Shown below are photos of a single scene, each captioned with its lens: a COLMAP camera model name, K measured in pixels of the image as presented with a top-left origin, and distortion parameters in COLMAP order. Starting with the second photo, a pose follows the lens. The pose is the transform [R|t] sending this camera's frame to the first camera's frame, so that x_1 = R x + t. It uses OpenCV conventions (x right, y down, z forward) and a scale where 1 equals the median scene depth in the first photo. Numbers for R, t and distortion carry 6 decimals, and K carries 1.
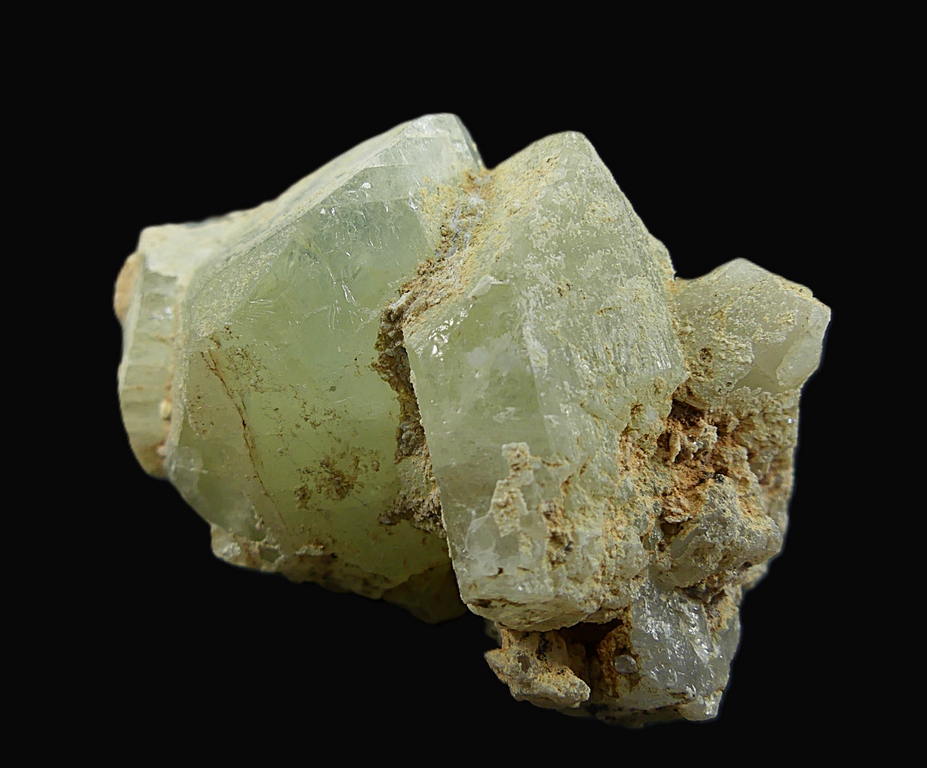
lens RADIAL K [[920.3, 0, 465.7], [0, 920.3, 412.8], [0, 0, 1]] dist [-0.005128, -0.000633]
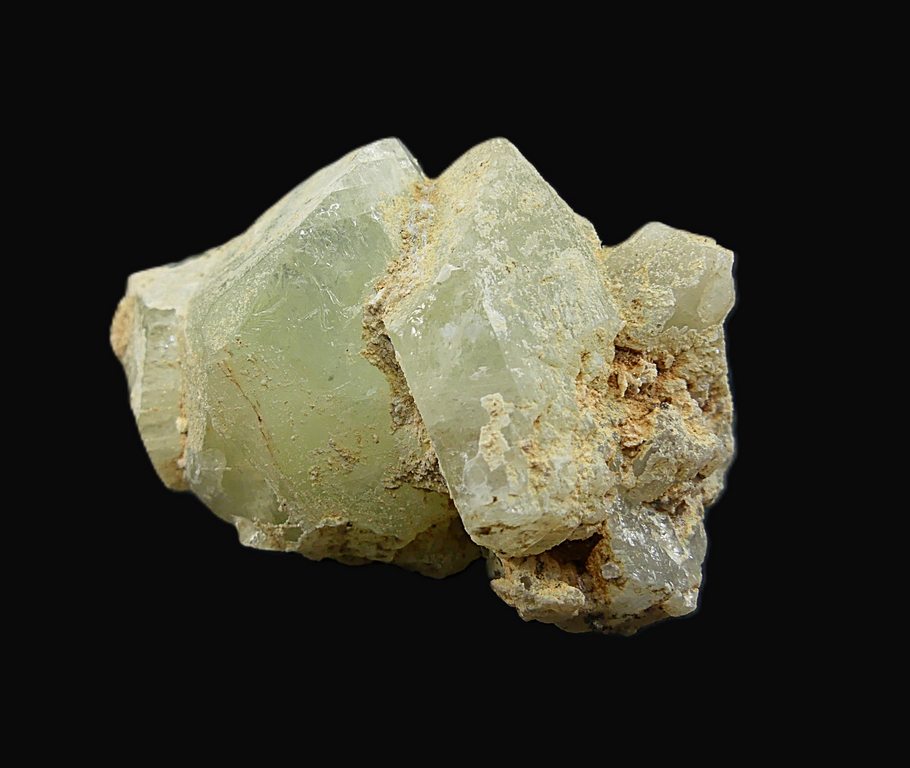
lens RADIAL K [[1025.2, 0, 455.0], [0, 1025.2, 384.0], [0, 0, 1]] dist [0.012697, 0.000462]
pose [[0.988062, -0.148728, 0.040155, -0.040207], [0.150884, 0.986884, -0.057394, 0.079411], [-0.031093, 0.062768, 0.997544, -0.314717]]
